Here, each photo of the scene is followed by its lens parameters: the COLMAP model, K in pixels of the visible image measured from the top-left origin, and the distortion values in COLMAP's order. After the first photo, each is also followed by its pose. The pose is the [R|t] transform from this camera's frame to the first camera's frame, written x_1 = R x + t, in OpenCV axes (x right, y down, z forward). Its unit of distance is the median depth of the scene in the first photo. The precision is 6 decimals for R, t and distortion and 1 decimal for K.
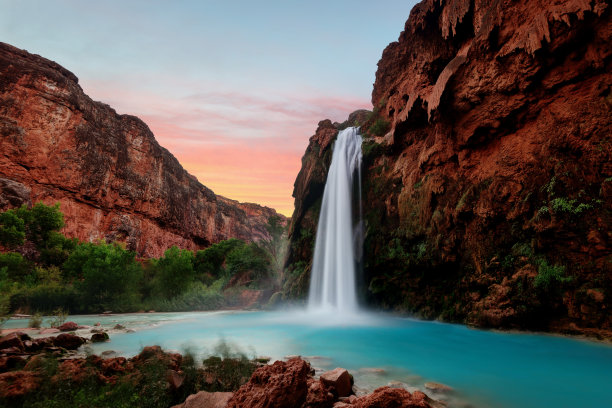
lens RADIAL K [[277.4, 0, 307.4], [0, 277.4, 199.5], [0, 0, 1]] dist [0.023946, -0.014290]
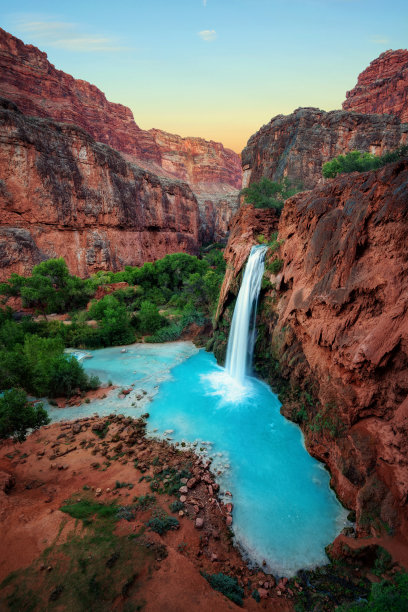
lens RADIAL K [[277.4, 0, 209.0], [0, 277.4, 306.0], [0, 0, 1]] dist [0.023946, -0.014290]
pose [[0.986303, 0.040196, -0.159974, 0.063313], [0.054574, 0.835705, 0.546460, -0.346396], [0.155657, -0.547706, 0.822064, -0.125559]]
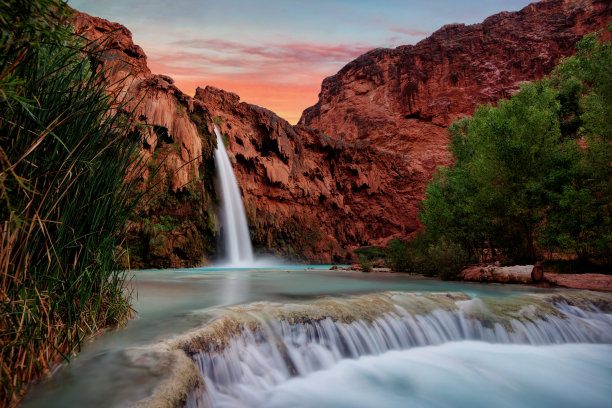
lens RADIAL K [[277.4, 0, 308.4], [0, 277.4, 196.4], [0, 0, 1]] dist [0.023946, -0.014290]
pose [[-0.450092, 0.215913, 0.866487, -0.439718], [-0.281620, 0.886491, -0.367183, 0.155901], [-0.847412, -0.409286, -0.338197, 0.394585]]
